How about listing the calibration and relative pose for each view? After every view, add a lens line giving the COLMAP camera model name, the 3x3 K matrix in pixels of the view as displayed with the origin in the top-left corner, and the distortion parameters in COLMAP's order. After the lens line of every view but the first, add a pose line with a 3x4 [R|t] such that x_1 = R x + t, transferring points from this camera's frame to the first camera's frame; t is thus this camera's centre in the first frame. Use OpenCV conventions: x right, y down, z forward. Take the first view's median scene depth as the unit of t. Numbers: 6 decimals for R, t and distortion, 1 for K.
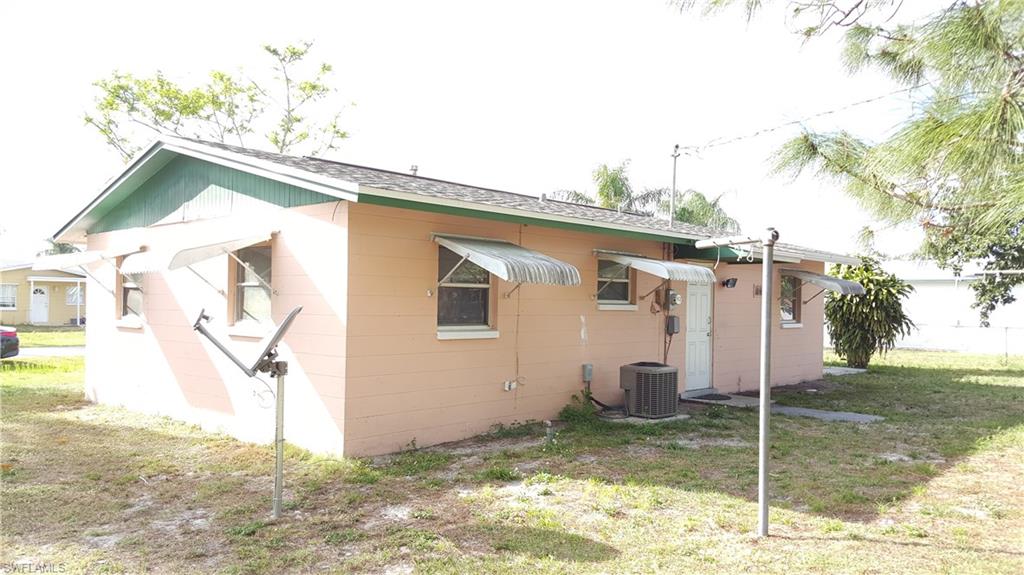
lens RADIAL K [[749.7, 0, 512.0], [0, 749.7, 287.5], [0, 0, 1]] dist [0.083395, 0.000042]
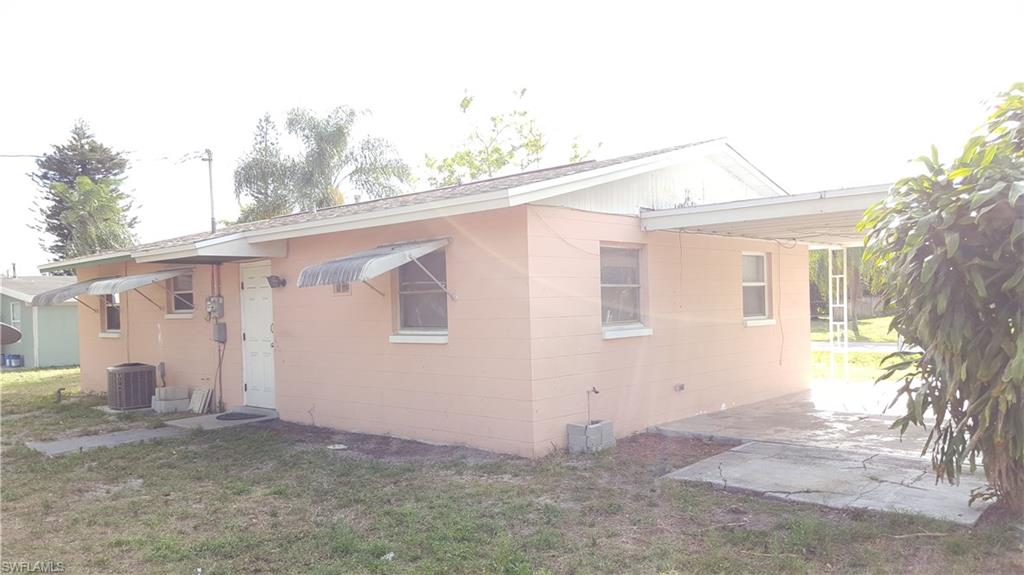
lens RADIAL K [[748.7, 0, 513.9], [0, 748.7, 308.7], [0, 0, 1]] dist [-0.001866, 0.160728]
pose [[0.007164, -0.005348, -0.999960, 1.209058], [0.055506, 0.998446, -0.004942, 0.045538], [0.998433, -0.055468, 0.007450, 1.401231]]
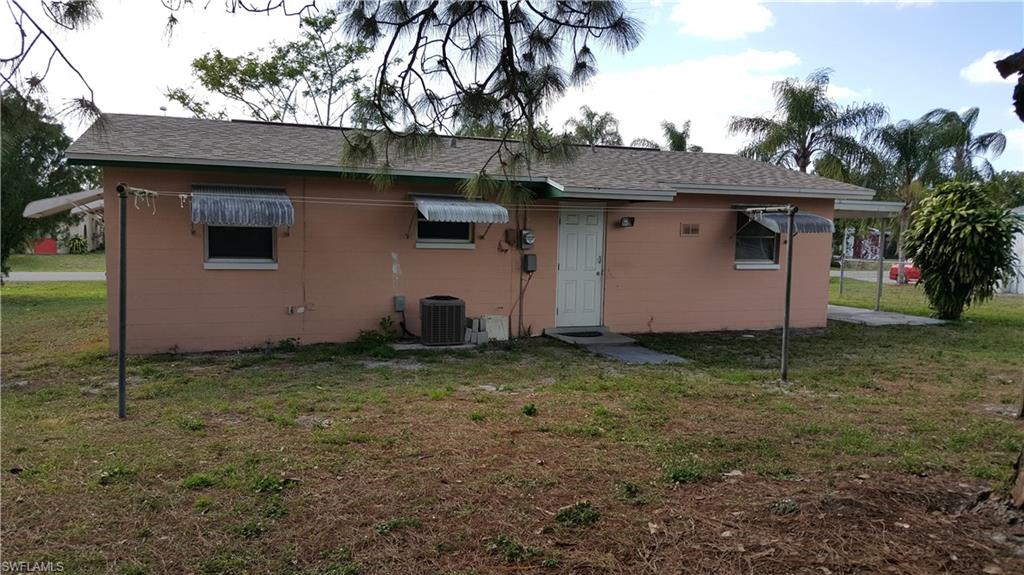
lens RADIAL K [[749.7, 0, 512.0], [0, 749.7, 287.5], [0, 0, 1]] dist [0.083395, 0.000042]
pose [[0.906971, 0.038976, -0.419386, 0.640238], [-0.001036, 0.995913, 0.090316, -0.010625], [0.421192, -0.081479, 0.903304, 0.049420]]
